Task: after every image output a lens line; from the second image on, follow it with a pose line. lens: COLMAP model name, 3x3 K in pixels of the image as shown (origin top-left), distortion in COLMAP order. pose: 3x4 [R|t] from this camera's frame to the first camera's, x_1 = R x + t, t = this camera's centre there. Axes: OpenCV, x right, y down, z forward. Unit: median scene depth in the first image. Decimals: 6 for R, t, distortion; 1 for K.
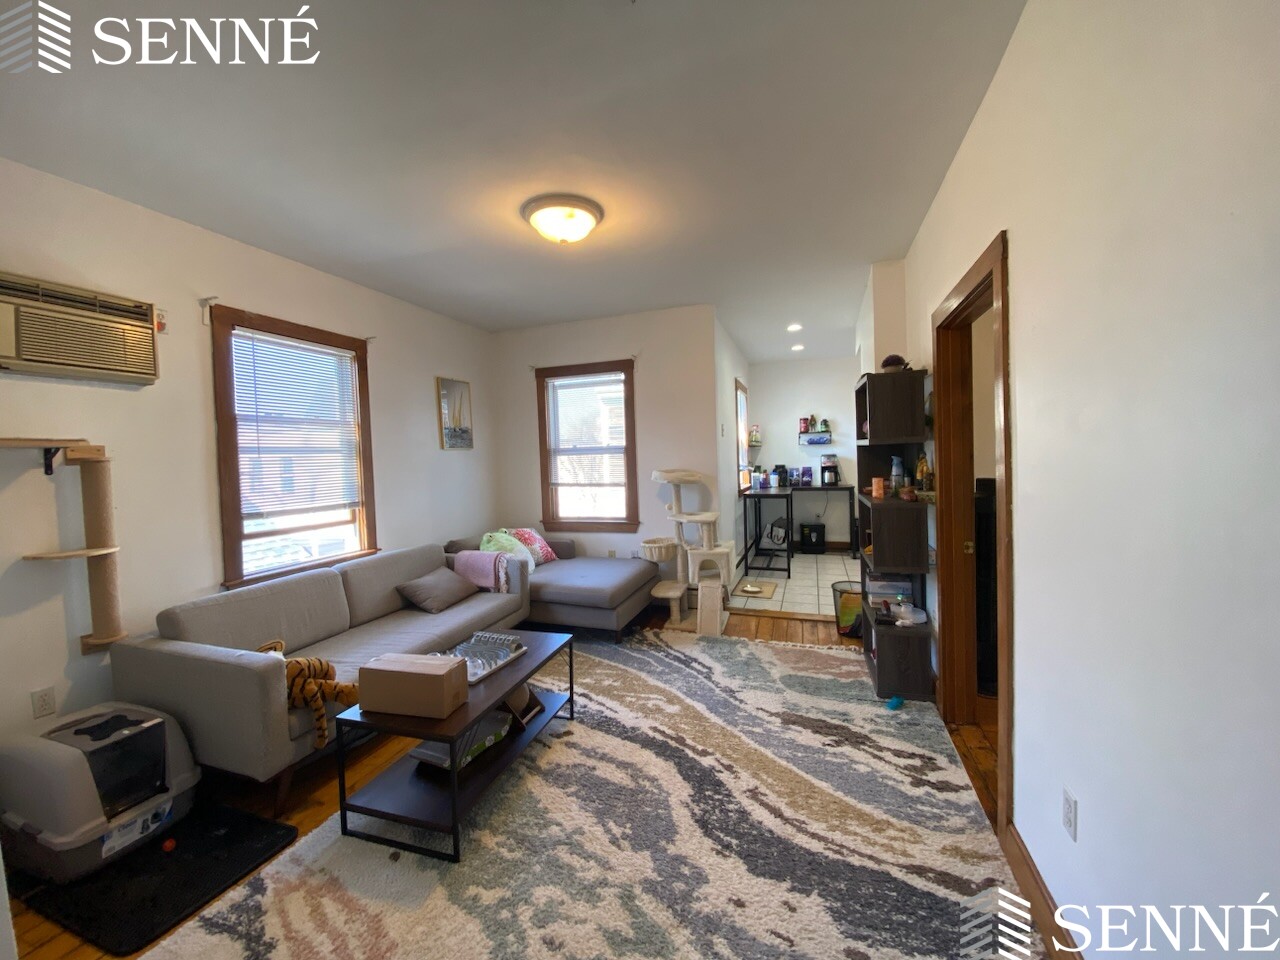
lens RADIAL K [[516.3, 0, 640.0], [0, 516.3, 480.0], [0, 0, 1]] dist [0.001496, -0.000160]
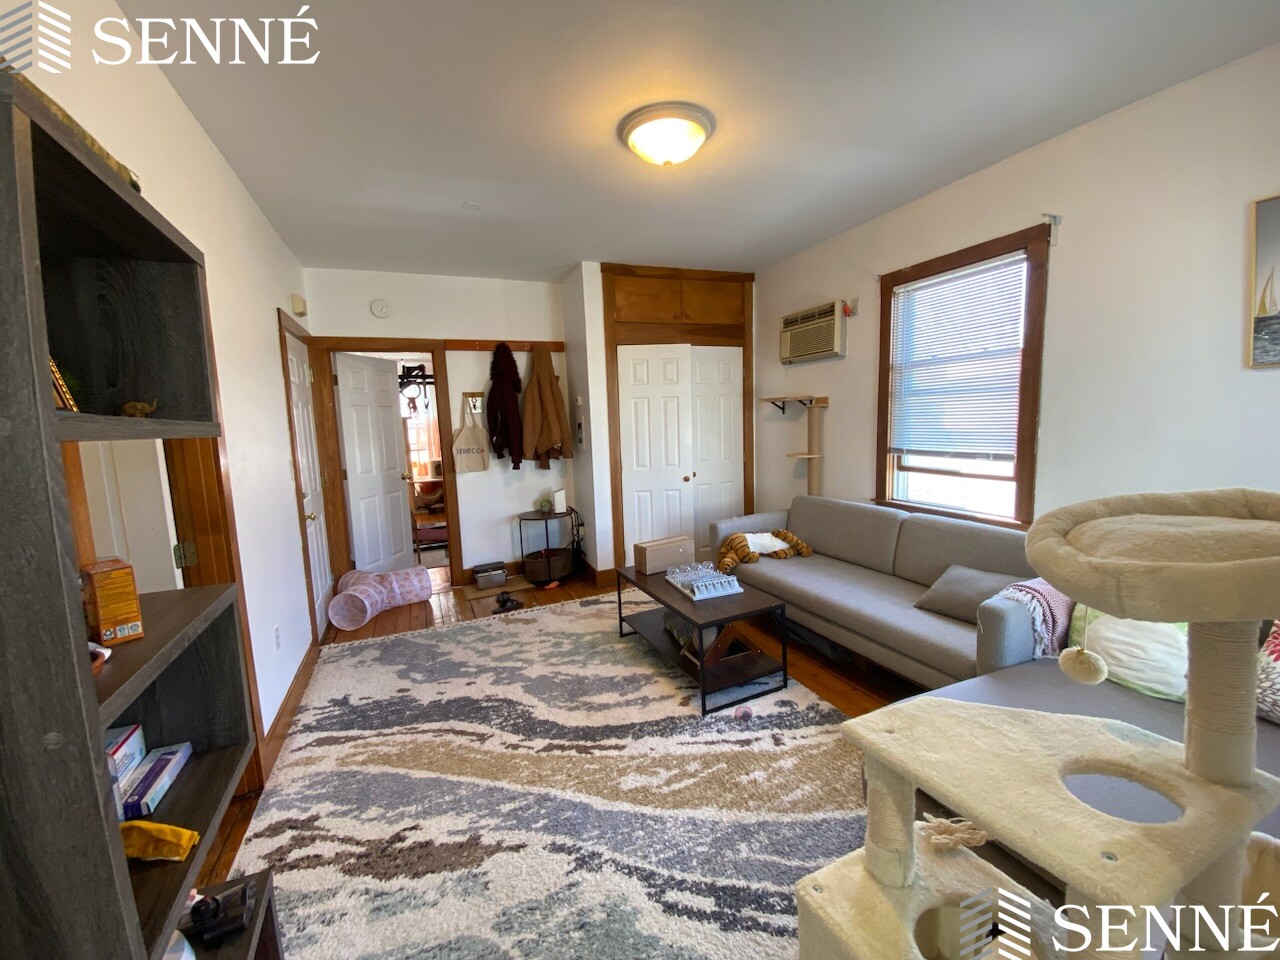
lens RADIAL K [[528.9, 0, 640.0], [0, 528.9, 480.0], [0, 0, 1]] dist [0.040834, -0.023263]
pose [[-0.749152, 0.149482, -0.645311, 0.528712], [0.036717, 0.982078, 0.184866, -0.120412], [0.661379, 0.114798, -0.741215, 1.696526]]
